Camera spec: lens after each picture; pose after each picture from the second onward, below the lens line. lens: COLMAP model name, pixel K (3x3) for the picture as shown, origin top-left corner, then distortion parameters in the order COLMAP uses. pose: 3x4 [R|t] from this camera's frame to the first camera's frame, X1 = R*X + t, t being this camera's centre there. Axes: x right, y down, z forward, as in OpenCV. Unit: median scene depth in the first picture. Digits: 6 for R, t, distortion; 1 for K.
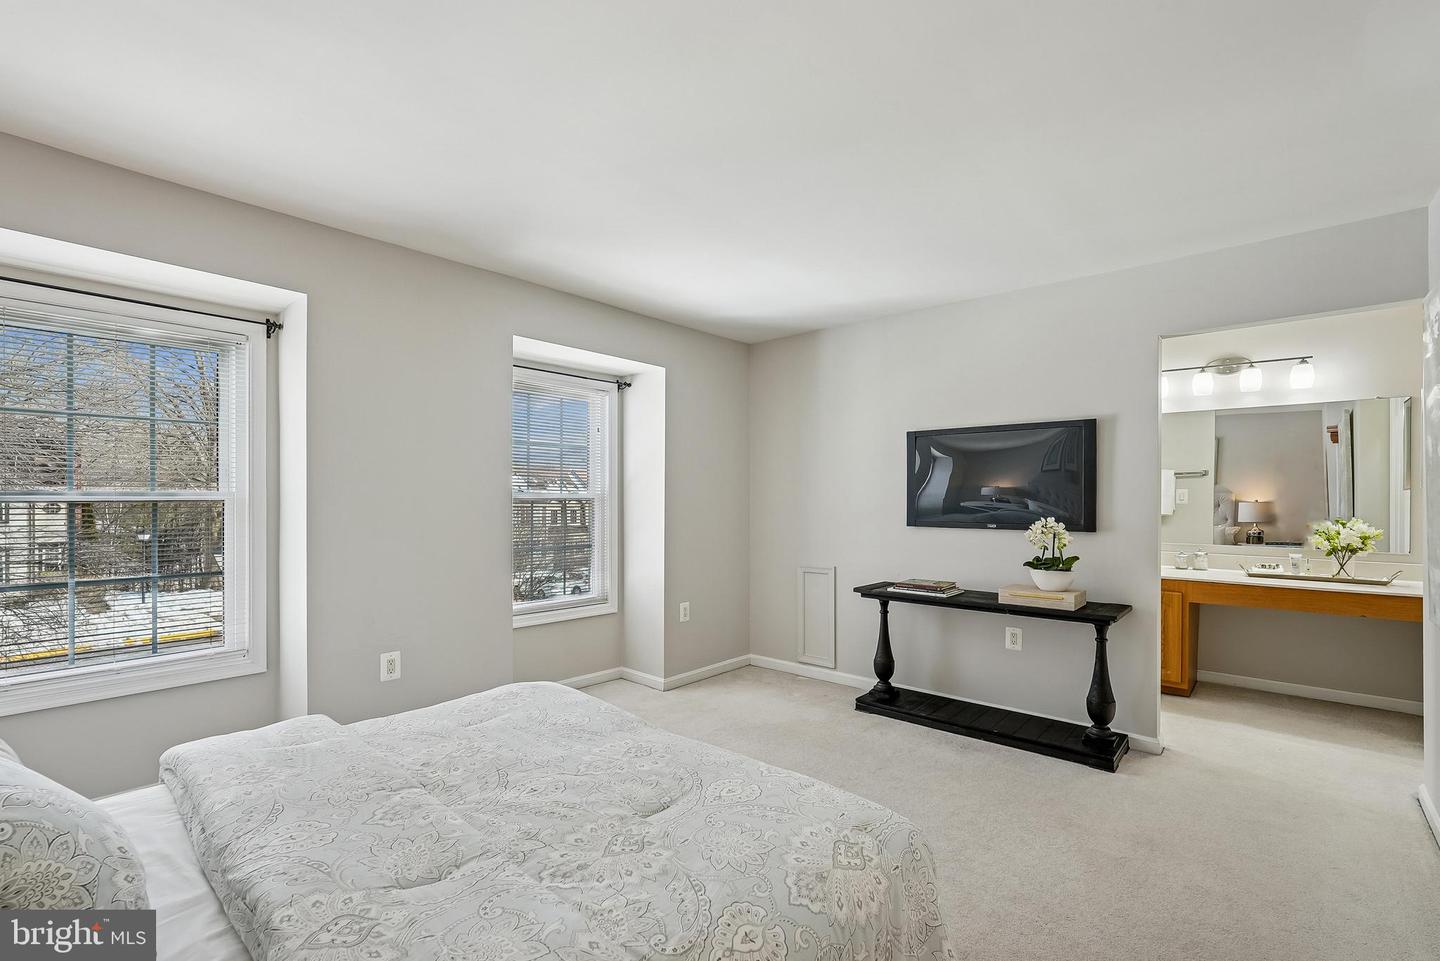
lens RADIAL K [[644.7, 0, 717.2], [0, 644.7, 498.2], [0, 0, 1]] dist [-0.019088, -0.000065]
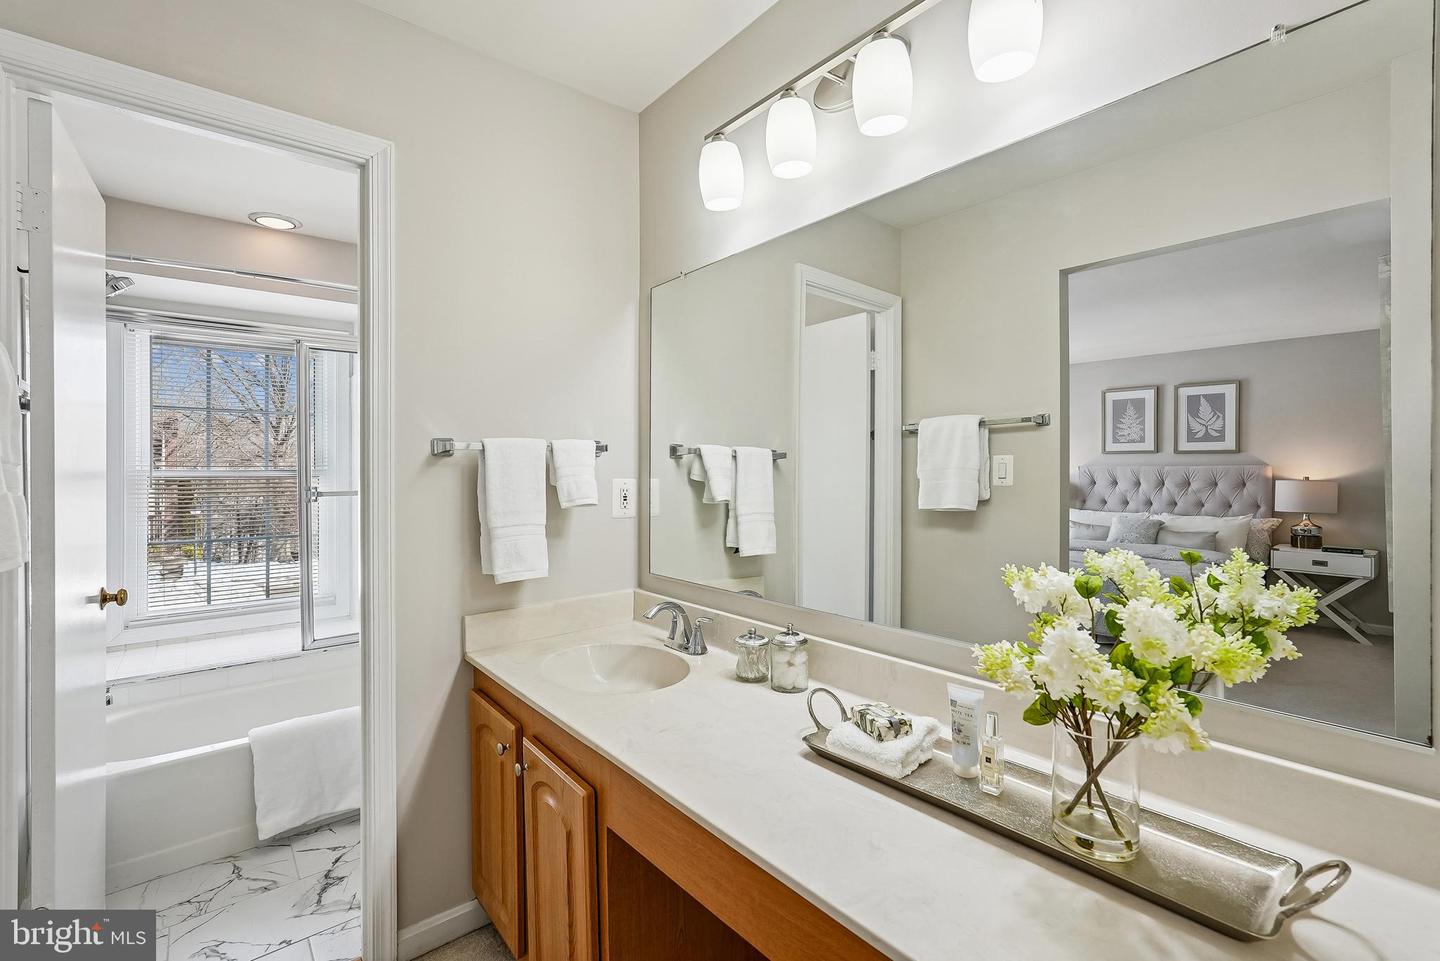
lens RADIAL K [[639.9, 0, 723.7], [0, 639.9, 473.3], [0, 0, 1]] dist [0.001464, 0.000071]
pose [[0.991871, -0.001836, -0.127236, 0.357476], [0.001787, 0.999998, -0.000502, -0.000670], [0.127236, 0.000271, 0.991872, 0.304982]]
